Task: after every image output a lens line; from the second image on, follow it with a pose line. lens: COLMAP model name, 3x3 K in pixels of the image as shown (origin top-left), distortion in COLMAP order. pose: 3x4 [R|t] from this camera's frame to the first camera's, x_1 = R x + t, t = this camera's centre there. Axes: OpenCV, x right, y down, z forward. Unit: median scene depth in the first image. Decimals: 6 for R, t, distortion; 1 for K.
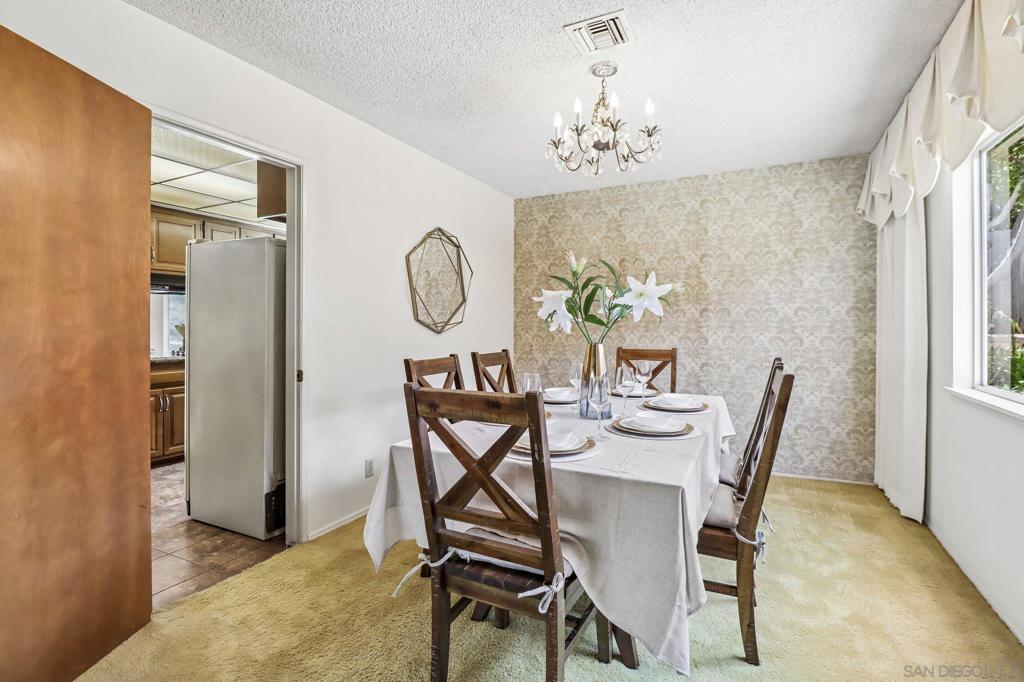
lens RADIAL K [[500.1, 0, 512.6], [0, 500.1, 334.8], [0, 0, 1]] dist [-0.010271, -0.005038]
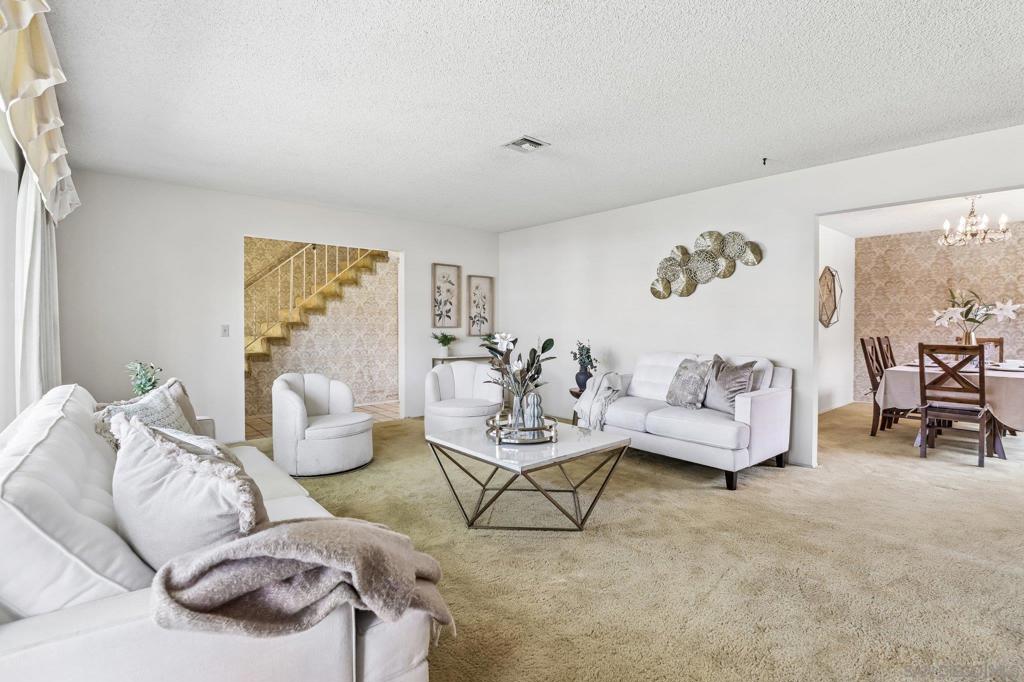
lens RADIAL K [[500.1, 0, 516.6], [0, 500.1, 335.7], [0, 0, 1]] dist [-0.010271, -0.005038]
pose [[0.928882, 0.010807, -0.370218, -1.083393], [-0.008566, 0.999934, 0.007695, 0.044309], [0.370276, -0.003977, 0.928913, -2.117974]]
